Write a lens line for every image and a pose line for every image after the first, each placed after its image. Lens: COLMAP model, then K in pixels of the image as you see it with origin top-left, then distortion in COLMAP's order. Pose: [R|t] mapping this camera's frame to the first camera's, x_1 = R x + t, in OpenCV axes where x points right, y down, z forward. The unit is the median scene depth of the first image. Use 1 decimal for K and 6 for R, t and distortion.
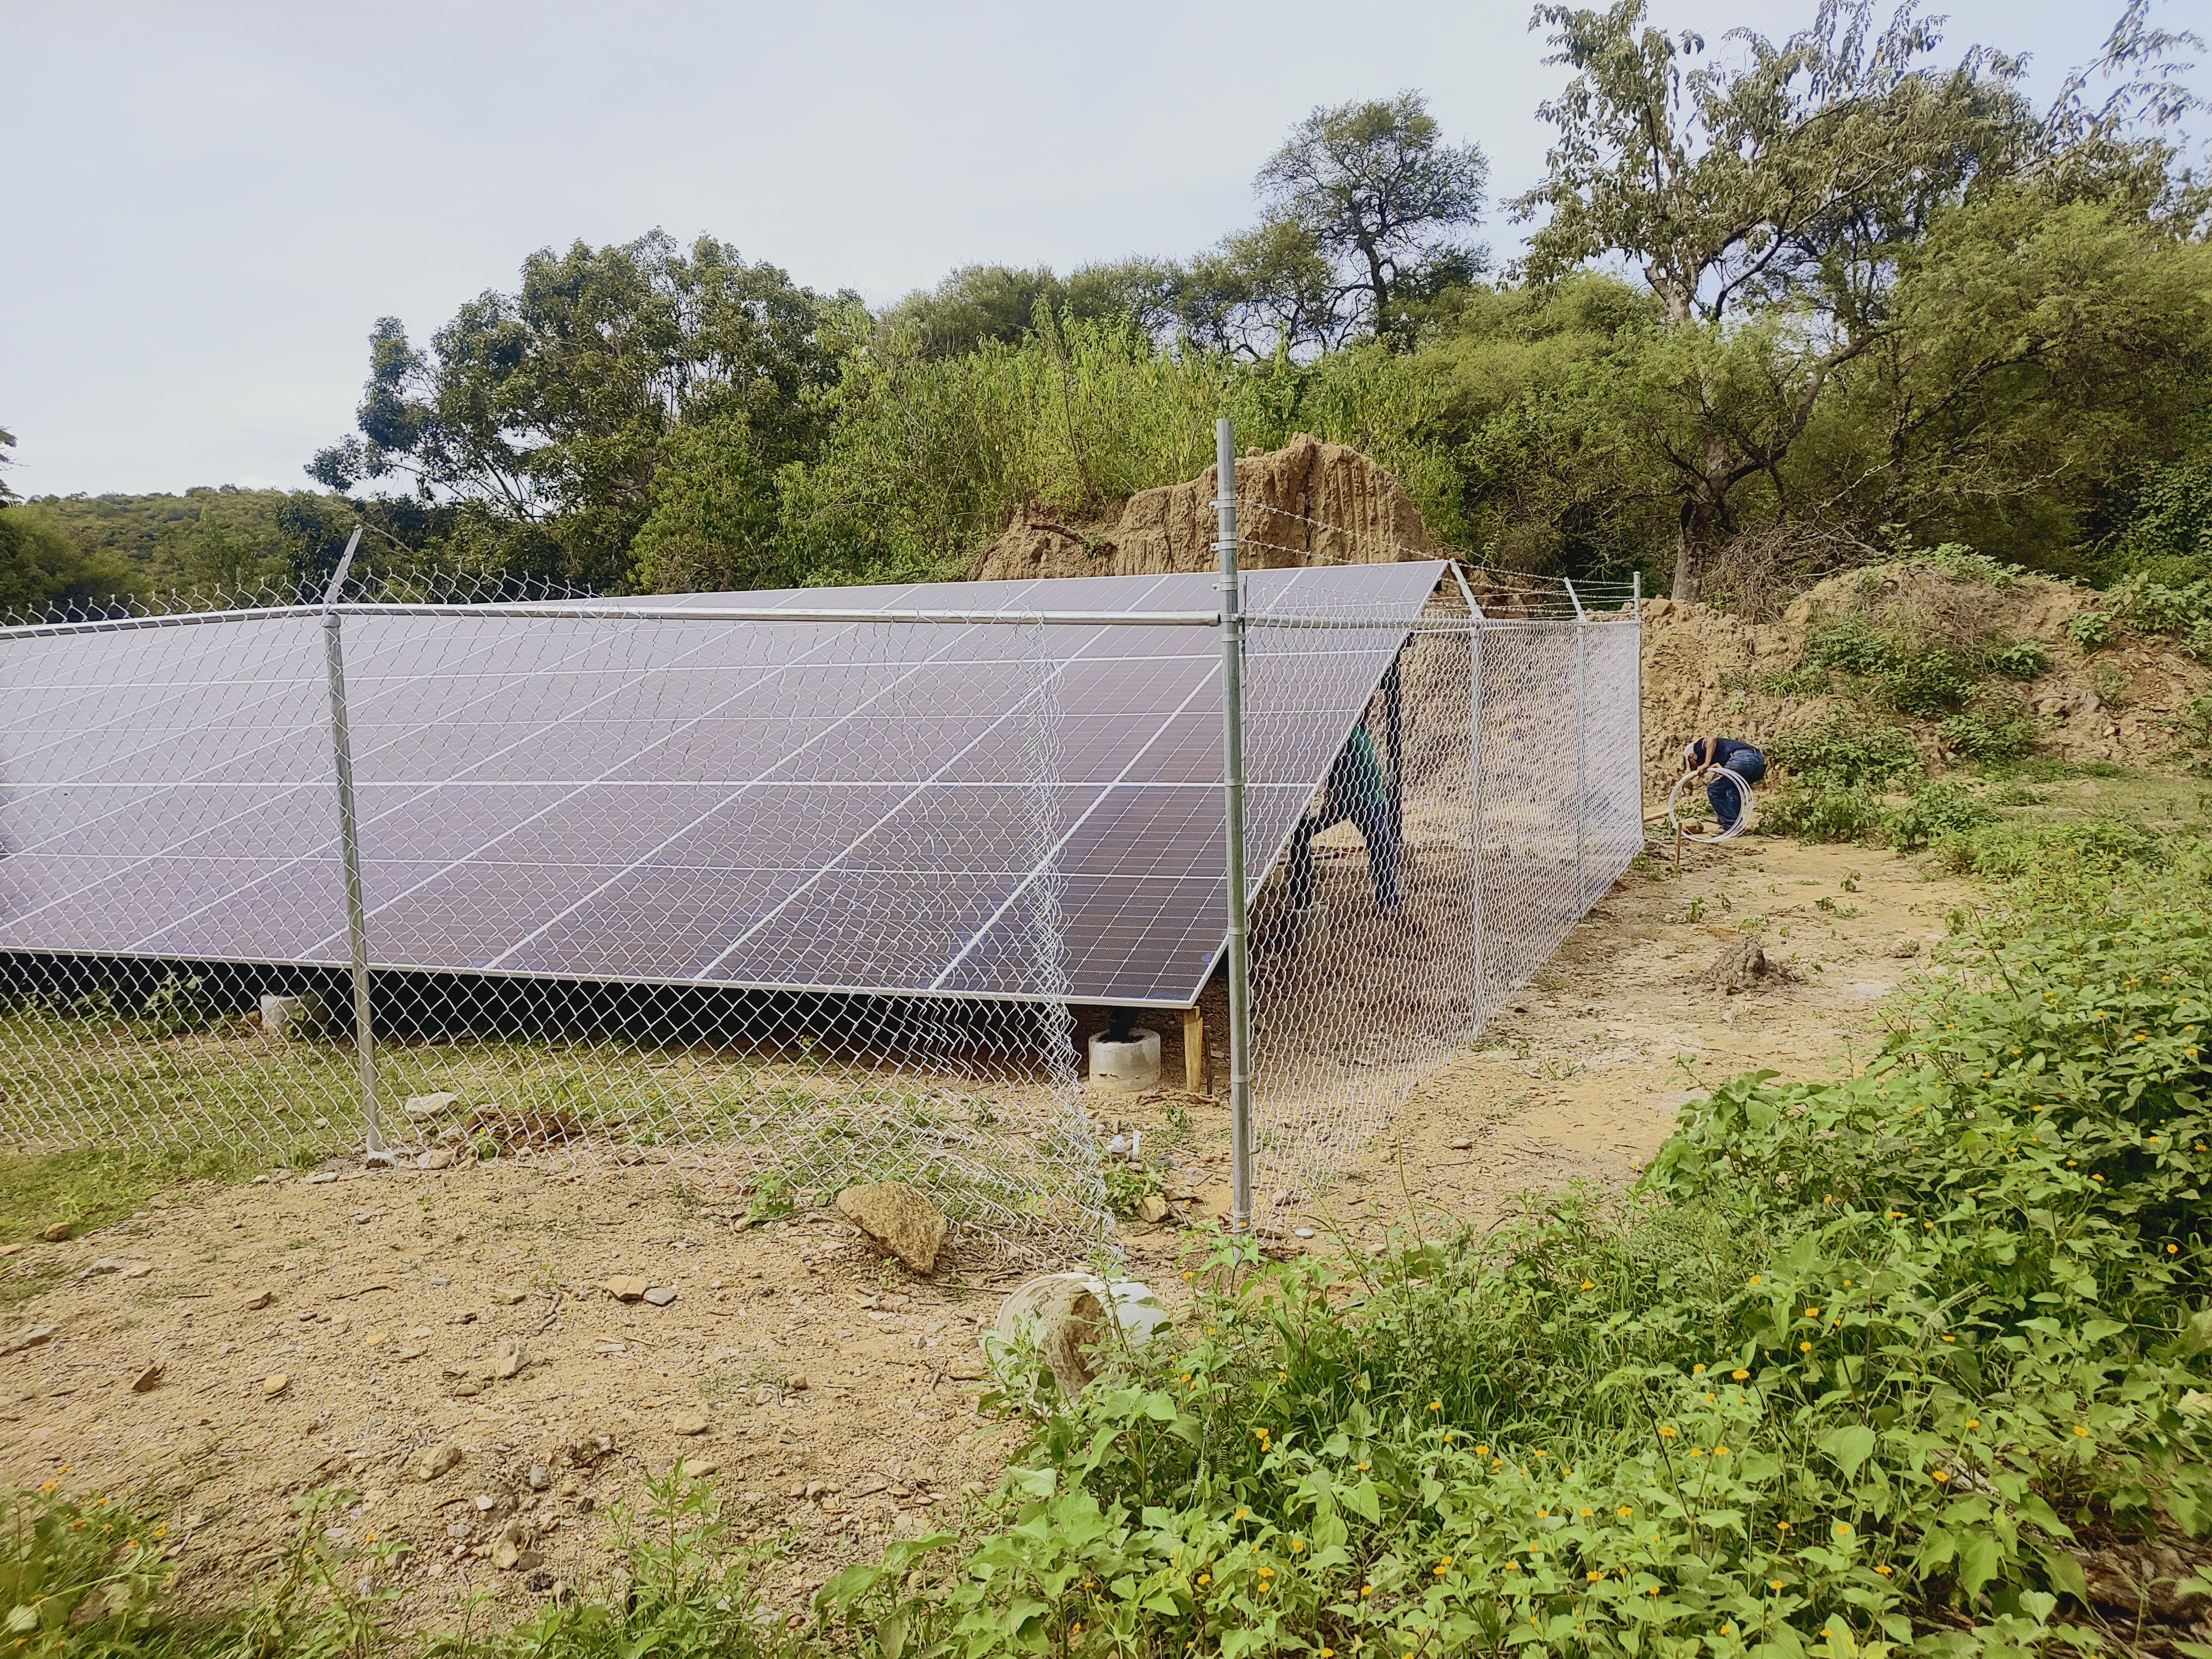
lens RADIAL K [[1611.4, 0, 1157.6], [0, 1611.4, 825.1], [0, 0, 1]] dist [0.057844, -0.000918]
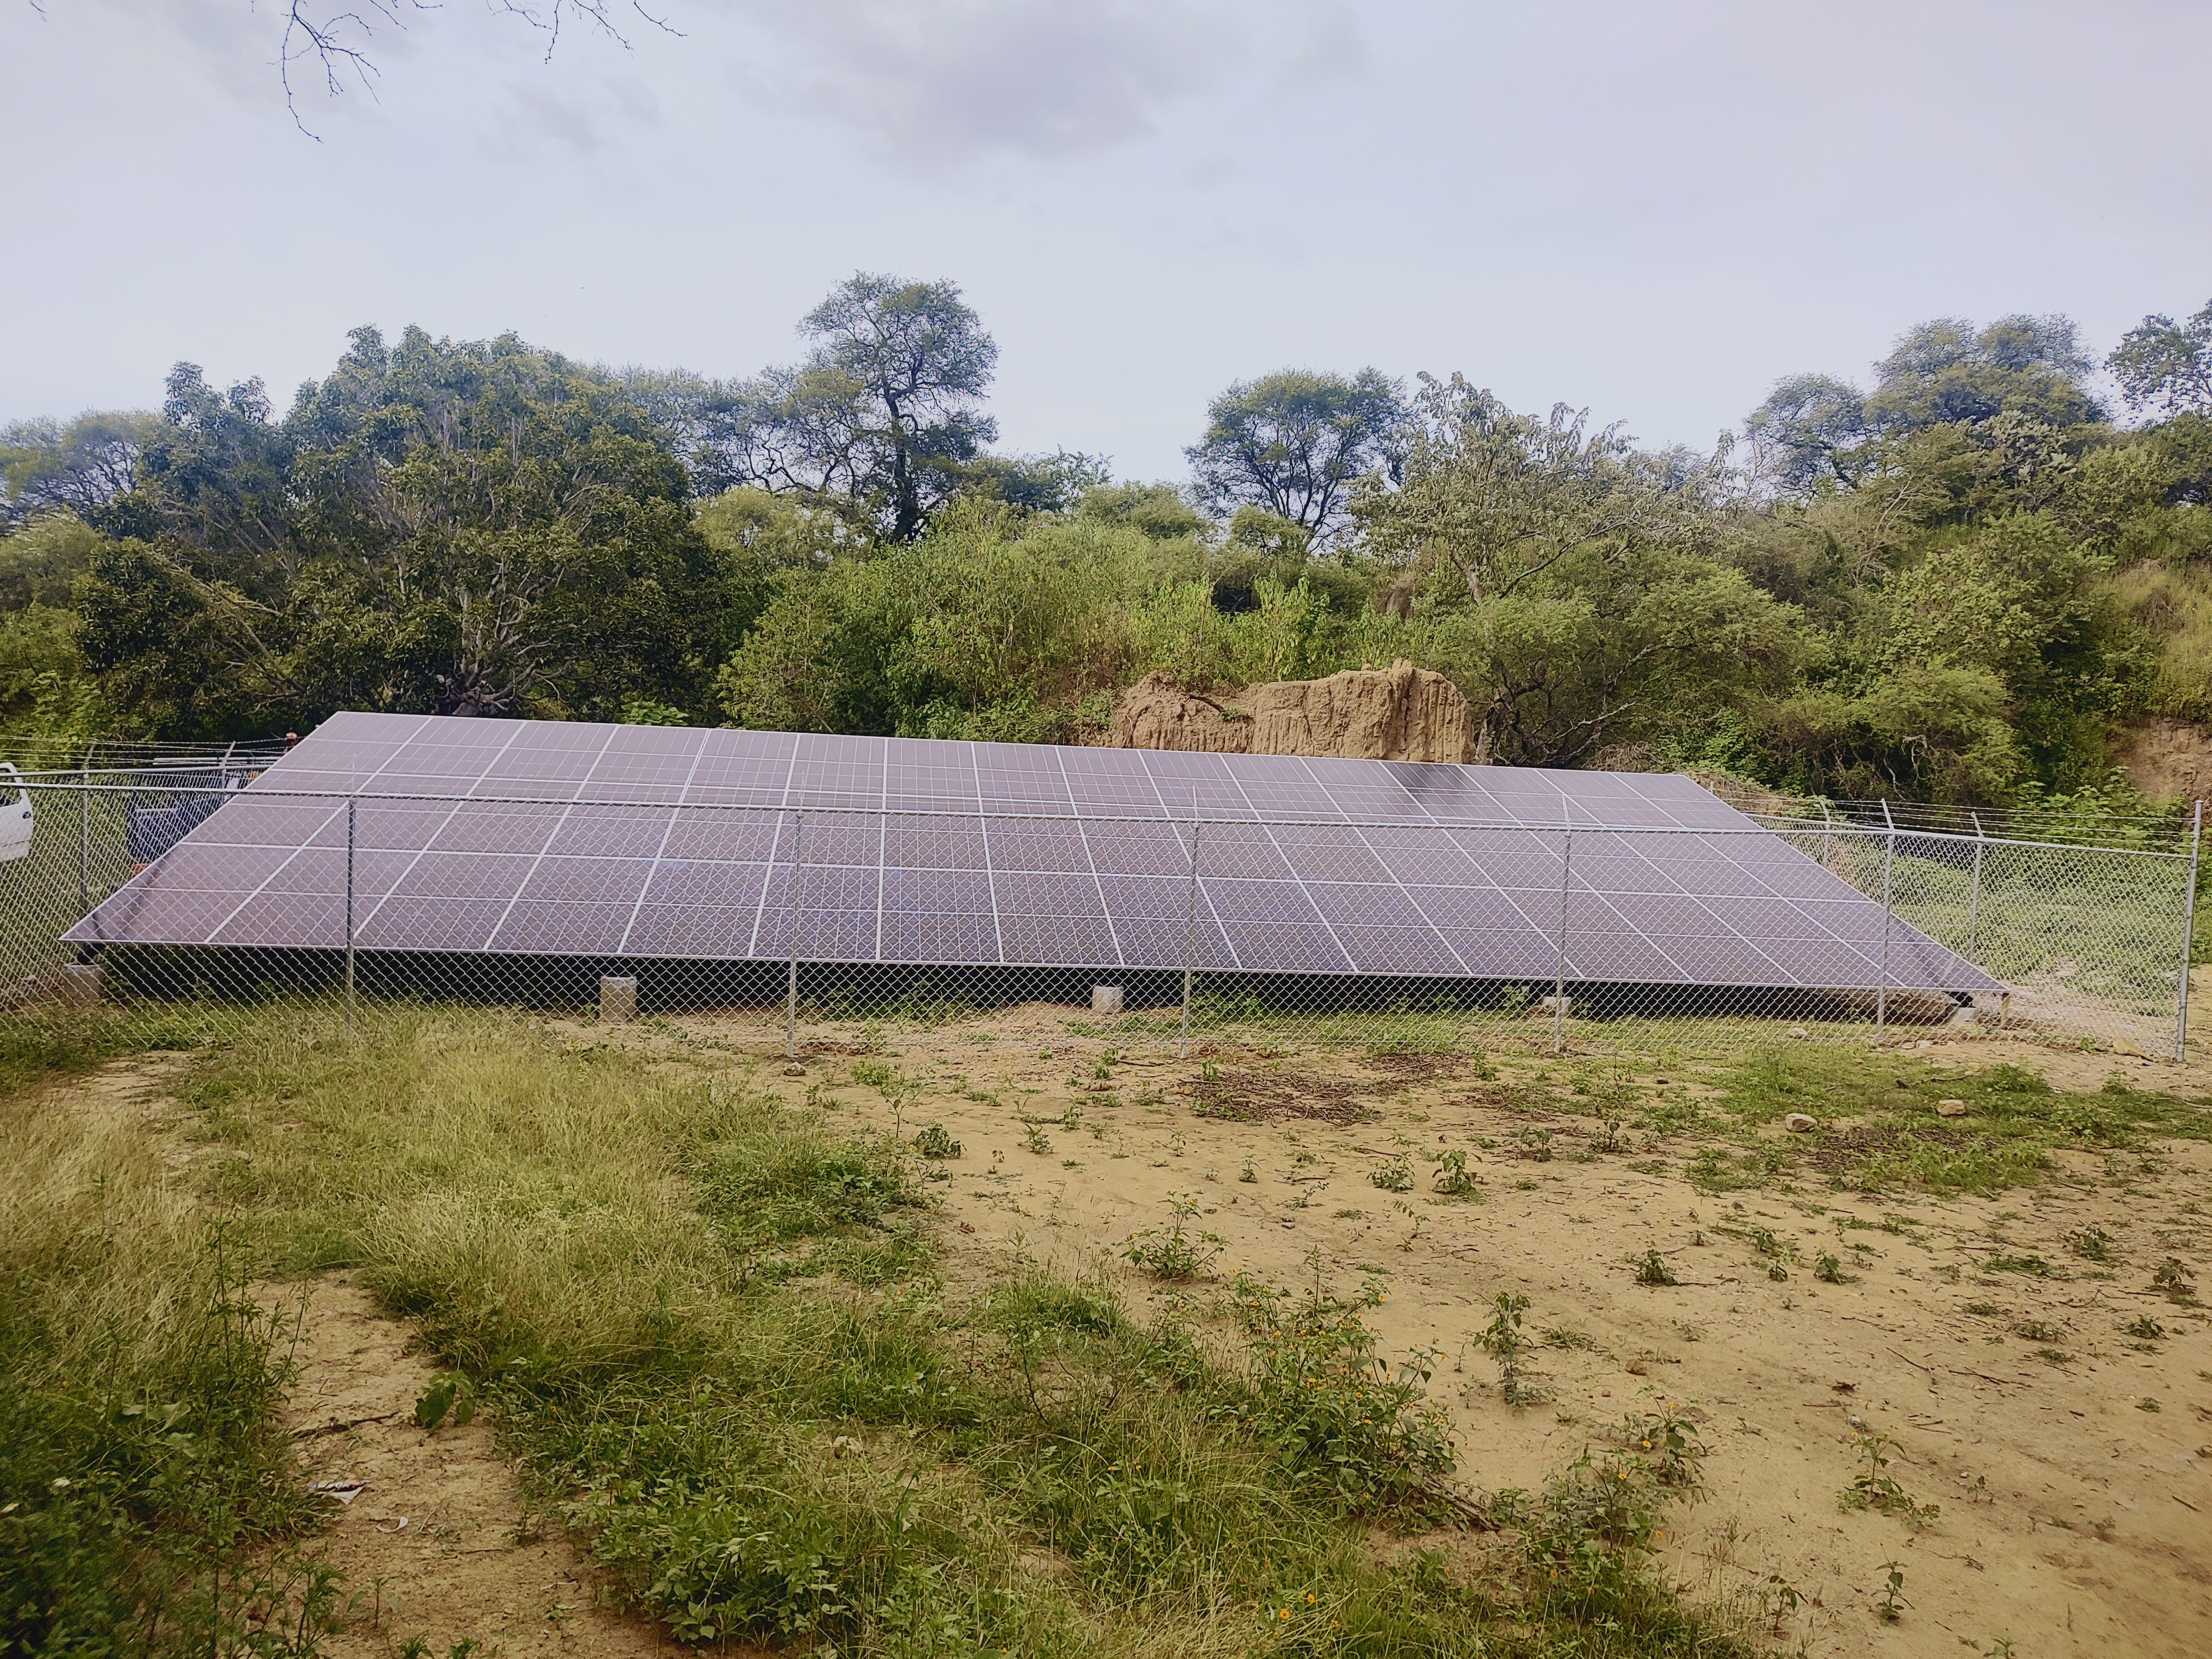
lens RADIAL K [[1590.4, 0, 1106.0], [0, 1590.4, 829.5], [0, 0, 1]] dist [0.058168, -0.033738]
pose [[0.896510, 0.048570, 0.440352, -0.231669], [-0.027365, 0.998145, -0.054381, 0.003136], [-0.442177, 0.036703, 0.896177, -0.067796]]
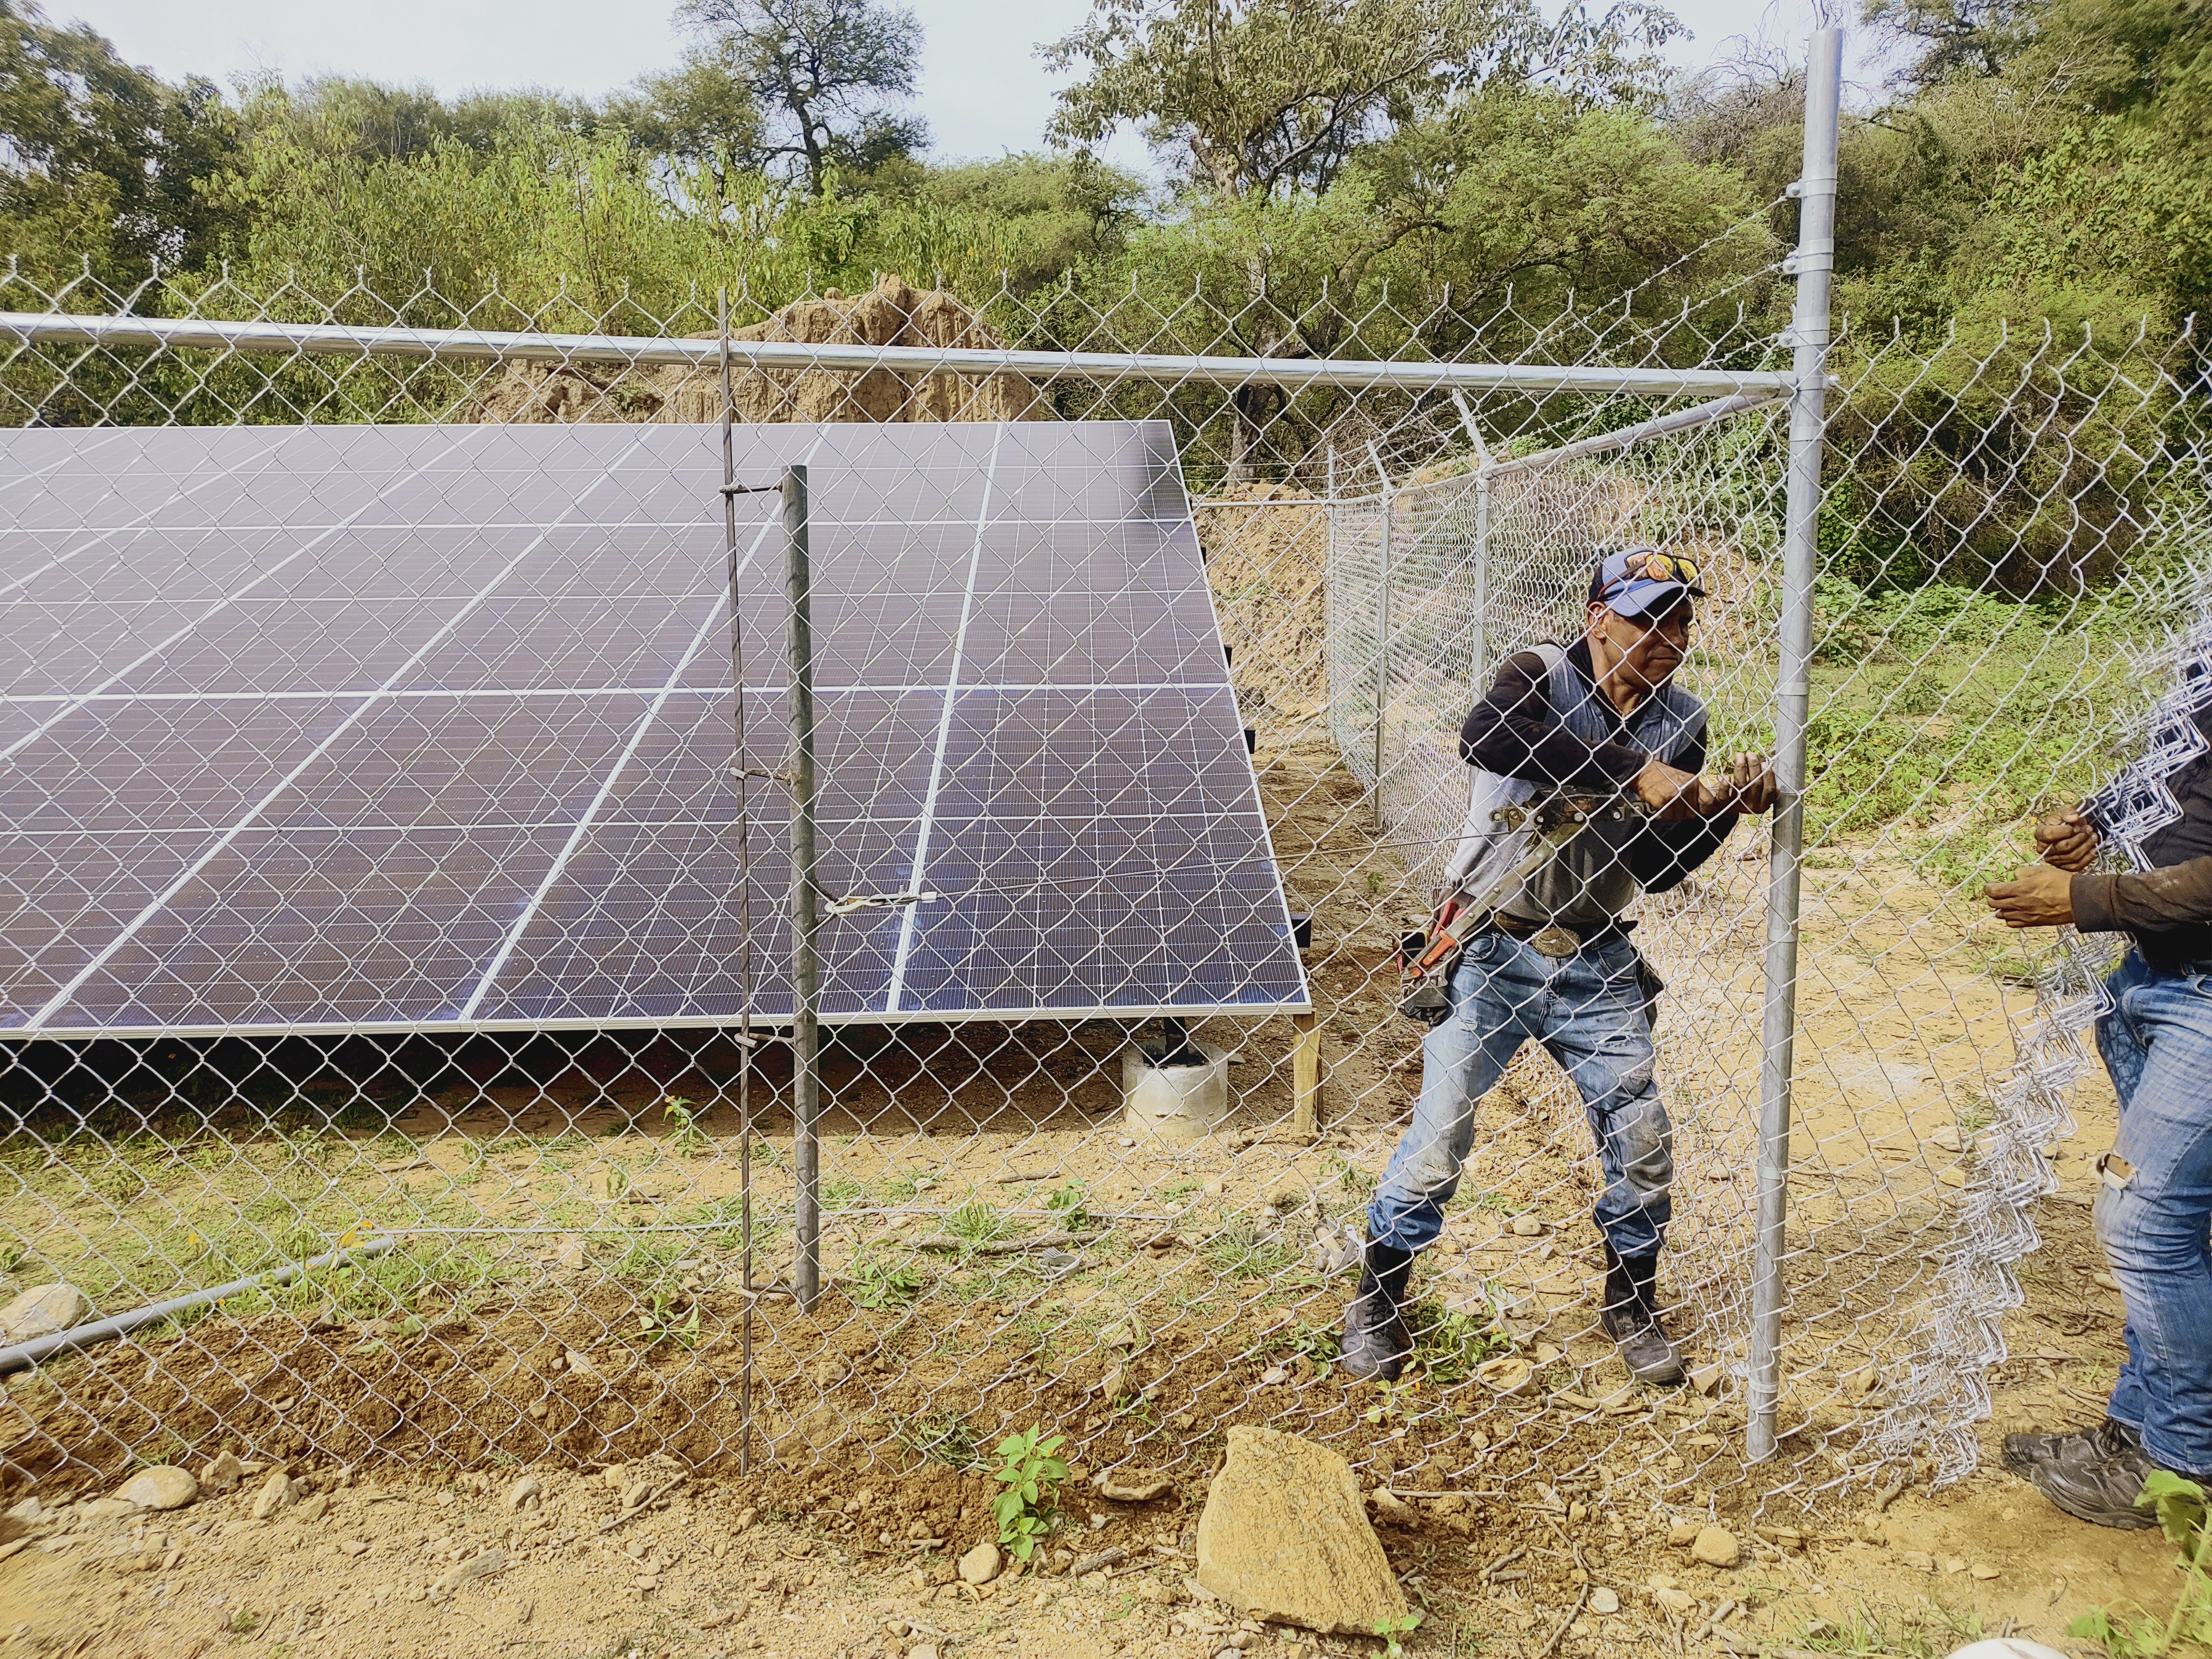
lens RADIAL K [[1590.4, 0, 1106.0], [0, 1590.4, 829.5], [0, 0, 1]] dist [0.058168, -0.033738]
pose [[0.944423, -0.040853, 0.326185, -0.026035], [0.018148, 0.997214, 0.072353, -0.001687], [-0.328233, -0.062412, 0.942533, 0.036949]]
